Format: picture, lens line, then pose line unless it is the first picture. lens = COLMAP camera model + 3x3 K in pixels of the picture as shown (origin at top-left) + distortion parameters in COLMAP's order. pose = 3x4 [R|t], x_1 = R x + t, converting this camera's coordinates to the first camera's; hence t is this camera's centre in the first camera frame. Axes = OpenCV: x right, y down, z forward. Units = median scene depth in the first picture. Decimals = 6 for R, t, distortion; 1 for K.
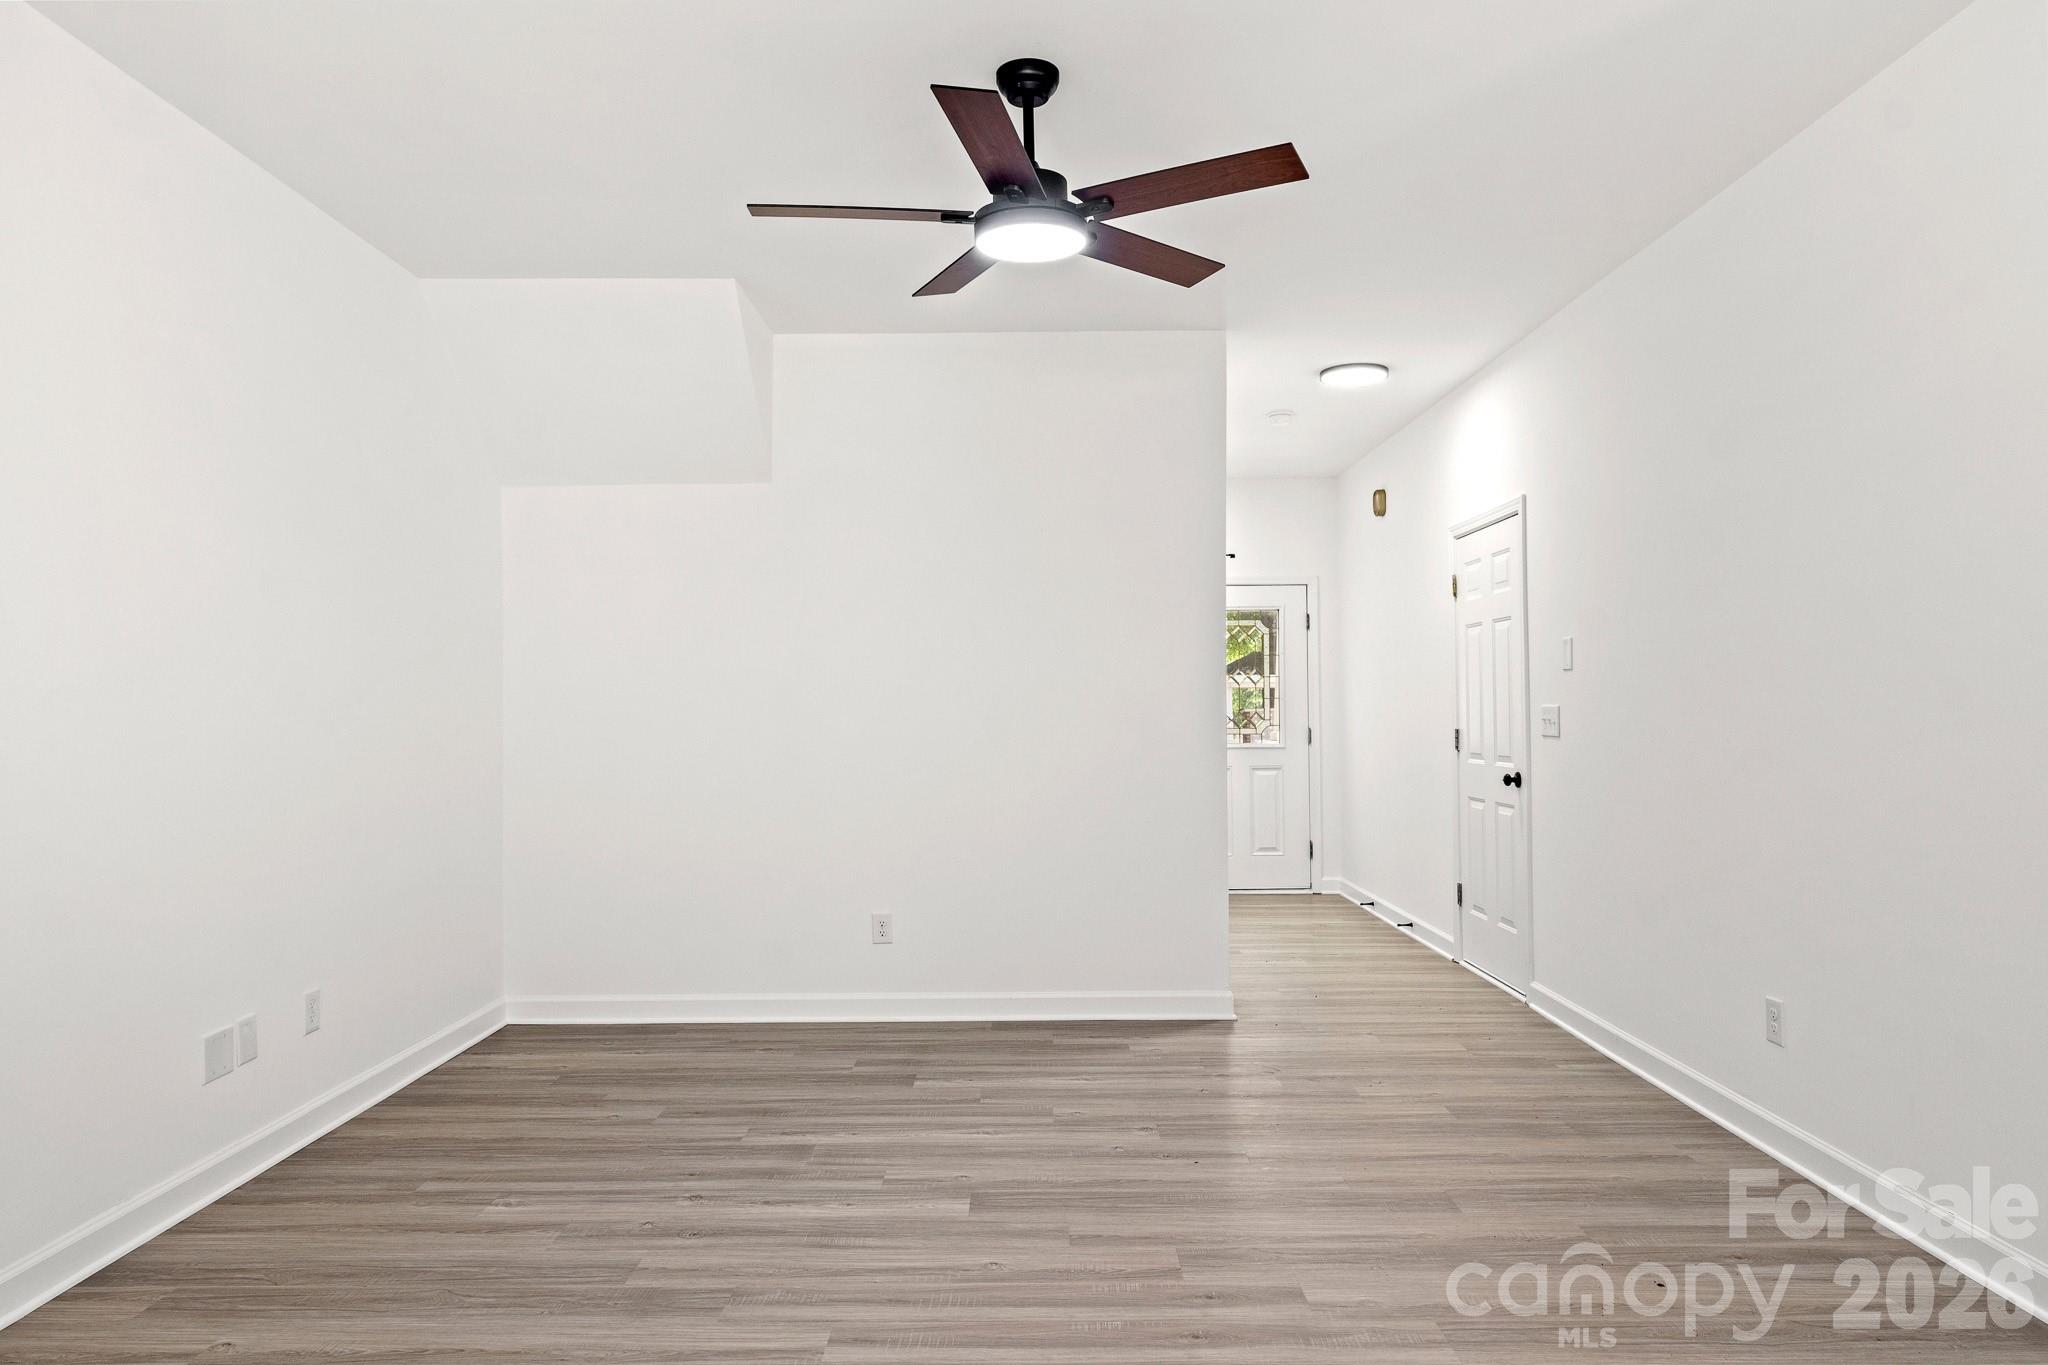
lens RADIAL K [[1270.4, 0, 1024.9], [0, 1270.4, 688.2], [0, 0, 1]] dist [0.004089, -0.001627]
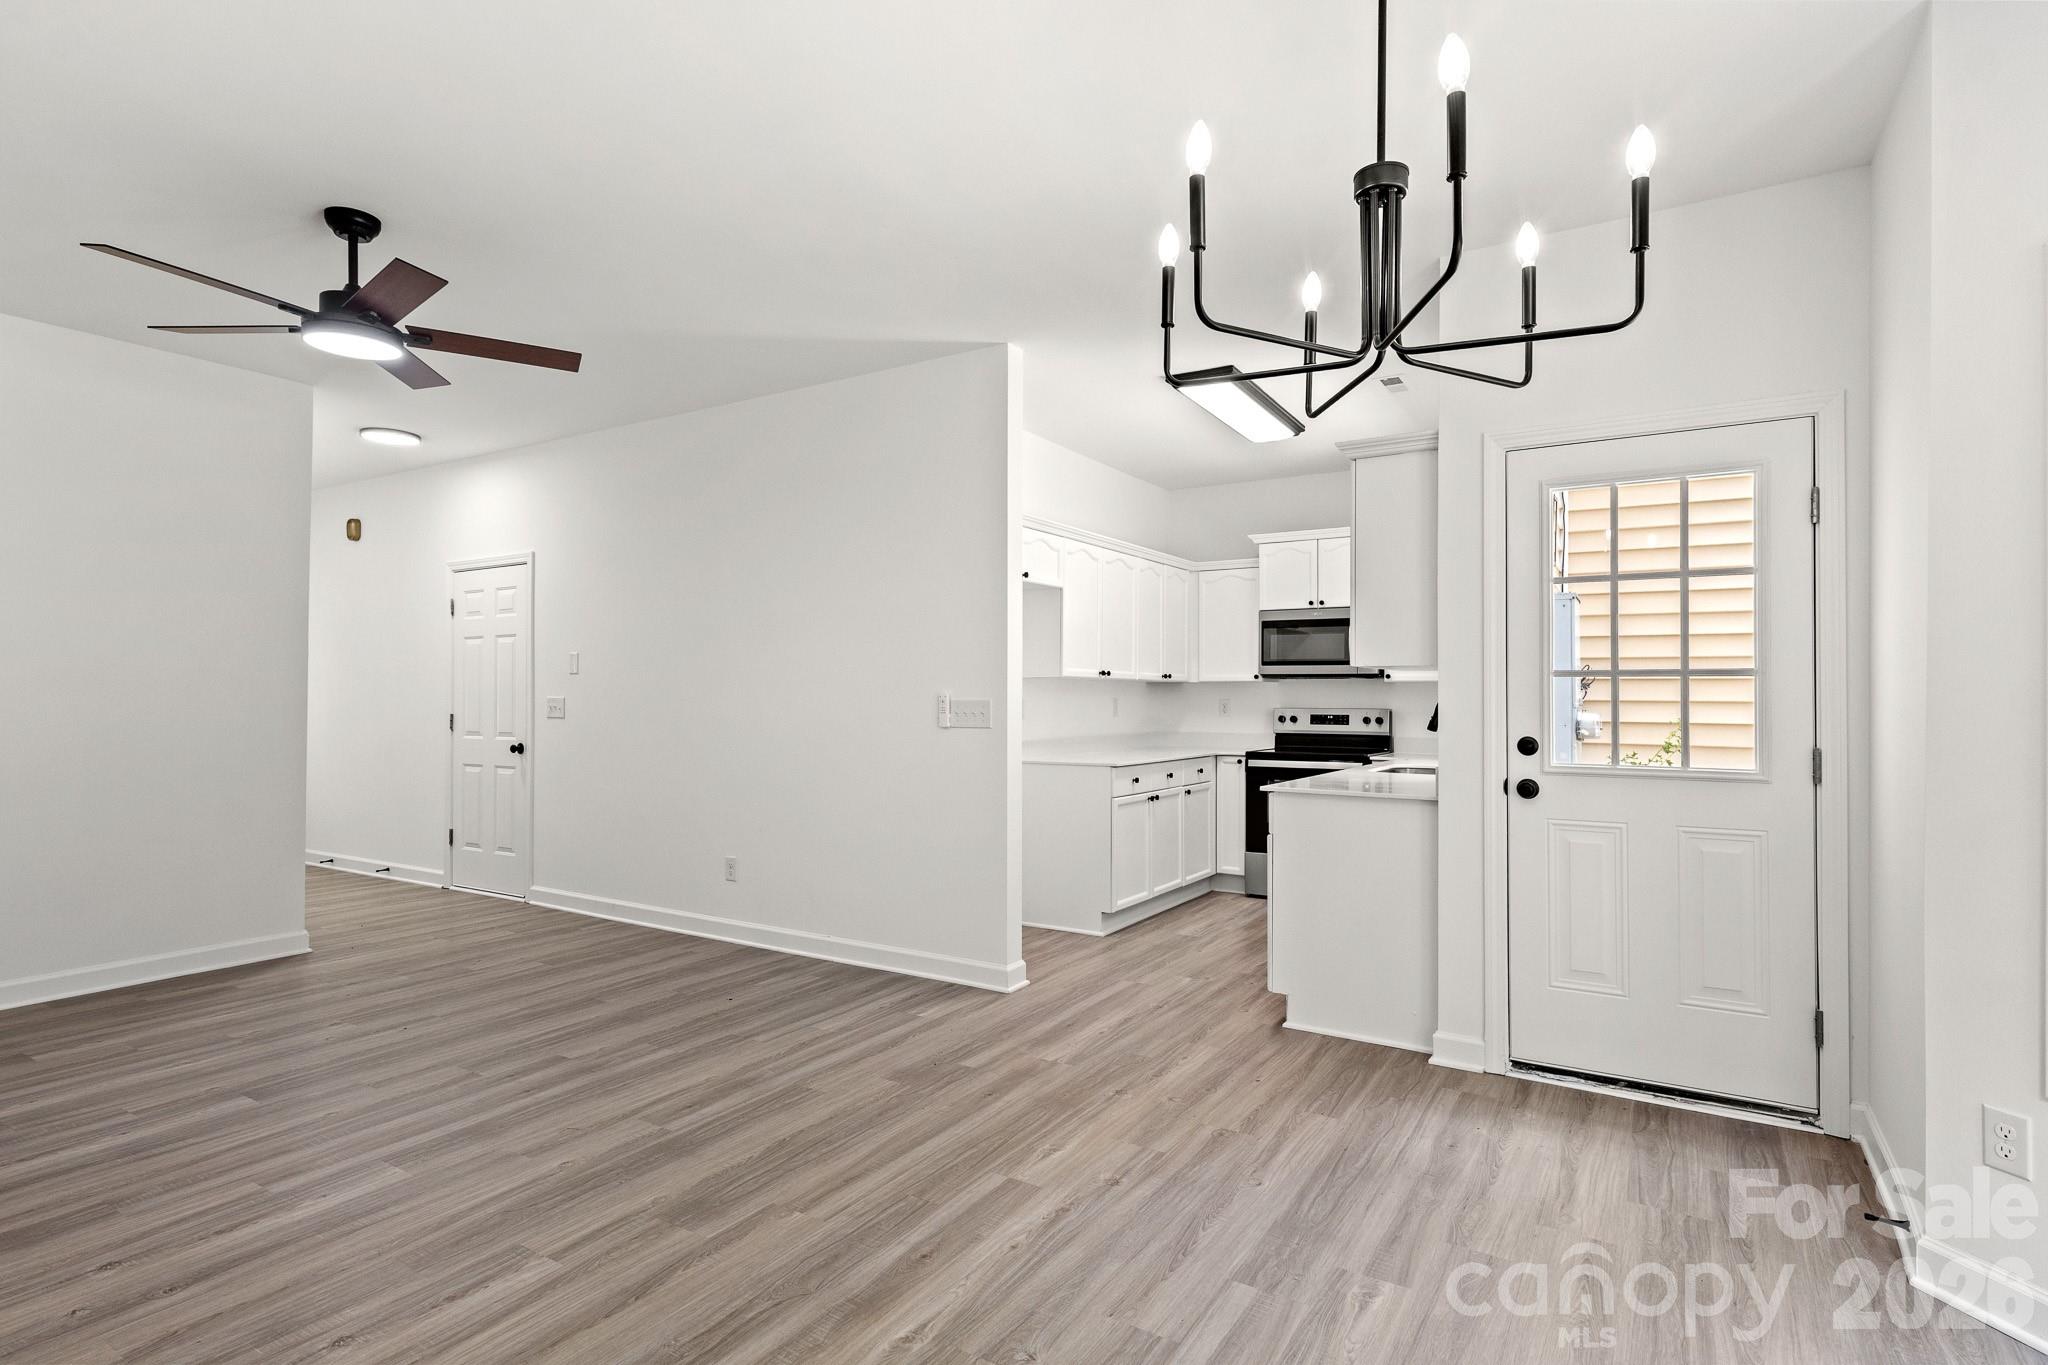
lens RADIAL K [[1022.0, 0, 1024.4], [0, 1022.0, 706.6], [0, 0, 1]] dist [0.007741, -0.000940]
pose [[0.526054, 0.000909, 0.850450, -0.451133], [-0.019857, 0.999740, 0.011214, 0.000546], [-0.850219, -0.022786, 0.525936, -0.139775]]
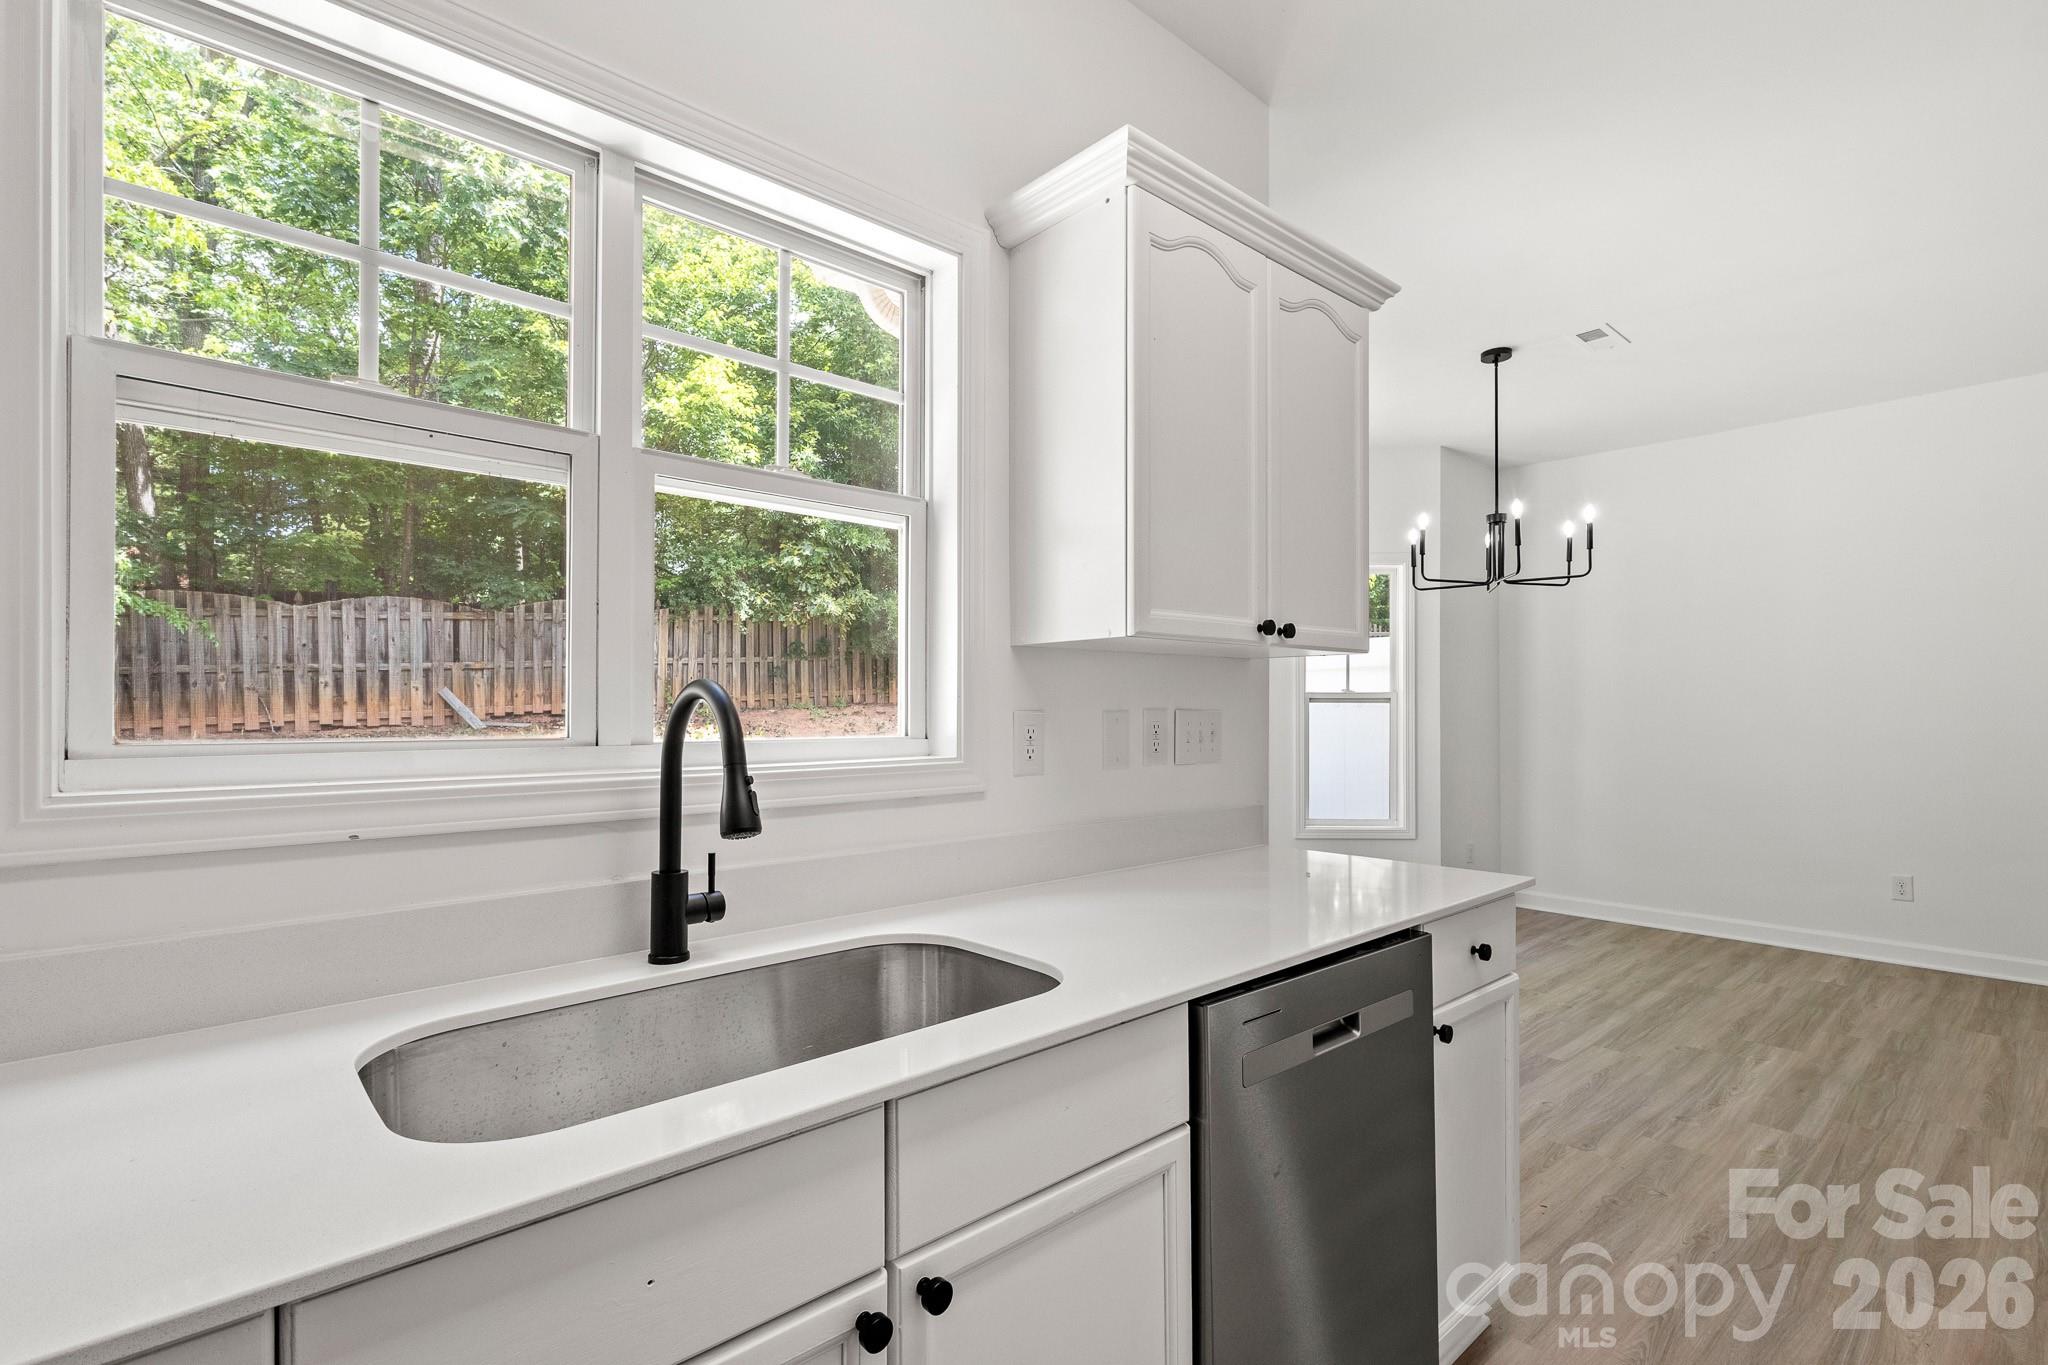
lens RADIAL K [[952.2, 0, 1035.0], [0, 952.2, 685.1], [0, 0, 1]] dist [0.003185, 0.000607]
pose [[-0.735277, -0.006795, -0.677732, 1.182734], [0.017409, 0.999431, -0.028907, -0.002466], [0.677543, -0.033053, -0.734740, 0.427298]]
